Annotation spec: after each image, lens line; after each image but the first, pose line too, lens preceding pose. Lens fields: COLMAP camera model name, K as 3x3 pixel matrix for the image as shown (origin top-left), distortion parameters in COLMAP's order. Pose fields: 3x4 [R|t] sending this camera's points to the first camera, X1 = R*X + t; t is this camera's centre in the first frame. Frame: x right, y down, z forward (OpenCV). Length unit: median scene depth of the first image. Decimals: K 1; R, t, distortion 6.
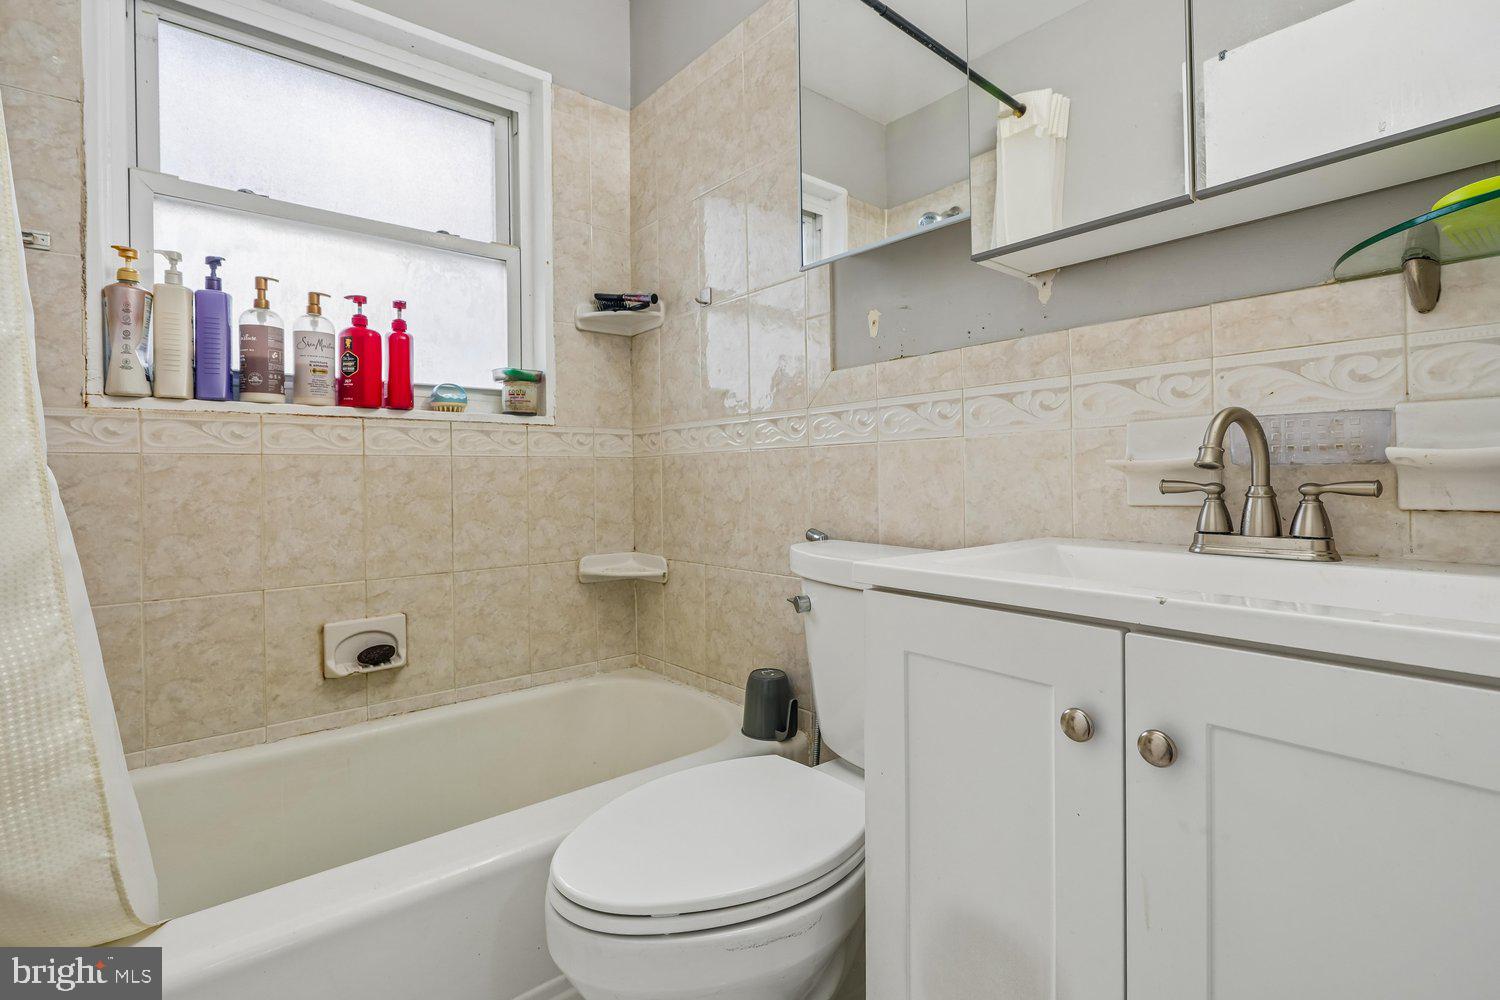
lens RADIAL K [[677.4, 0, 751.6], [0, 677.4, 489.7], [0, 0, 1]] dist [-0.003308, -0.000314]
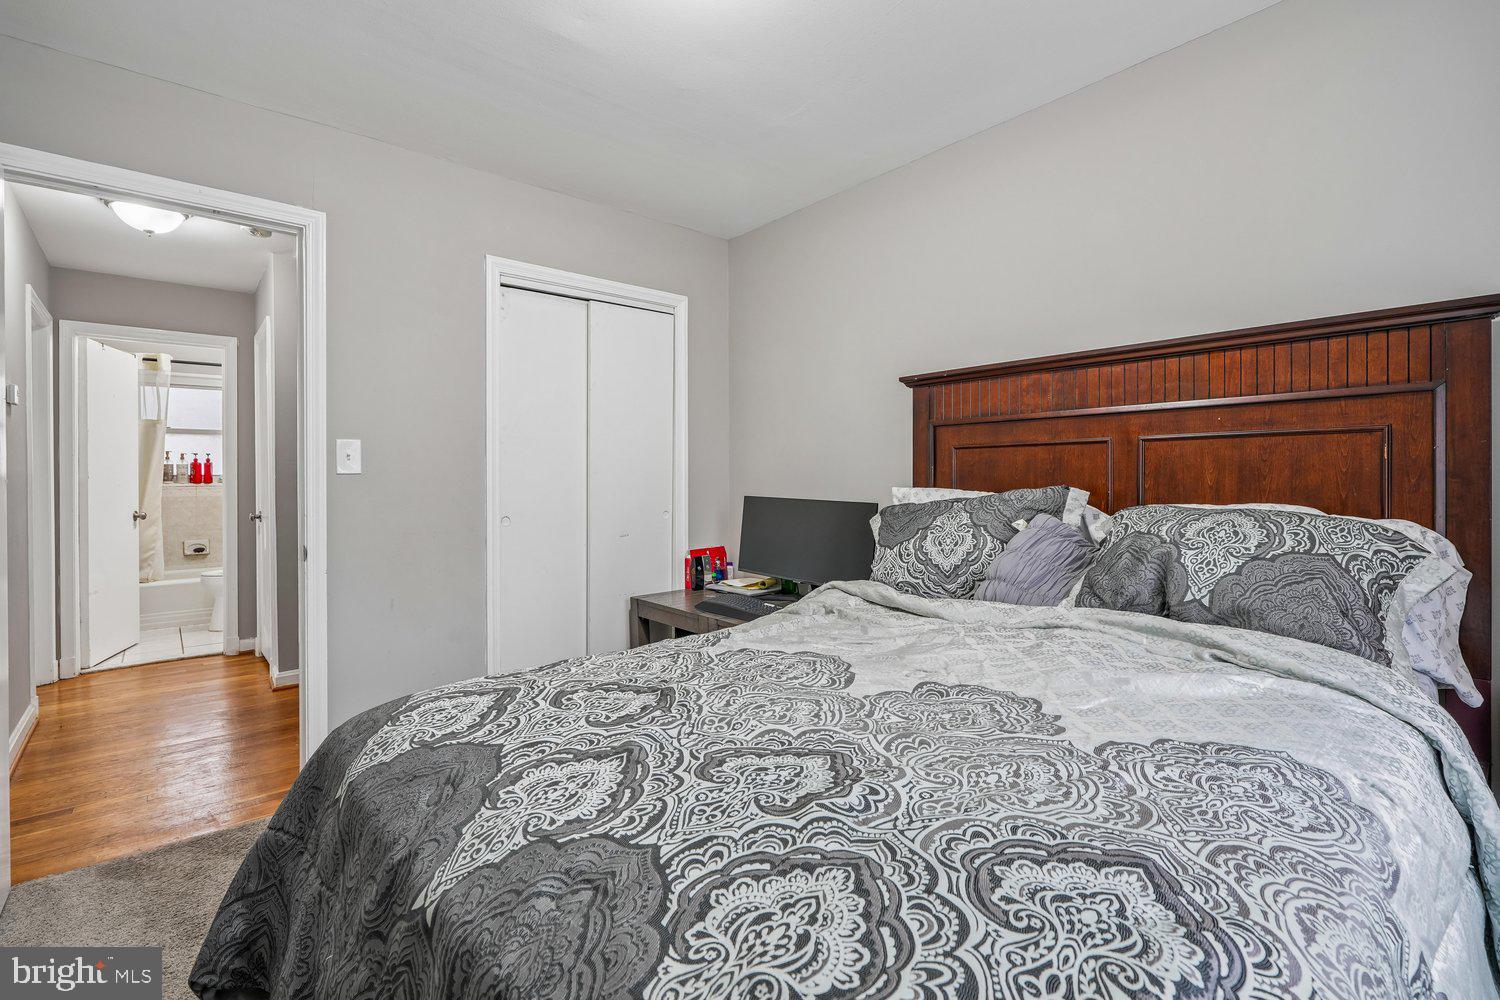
lens RADIAL K [[677.4, 0, 751.6], [0, 677.4, 489.7], [0, 0, 1]] dist [-0.003308, -0.000314]
pose [[0.999992, 0.001261, -0.003922, 2.489223], [-0.001262, 0.999999, -0.000020, -0.092355], [0.003922, 0.000025, 0.999992, -2.697430]]
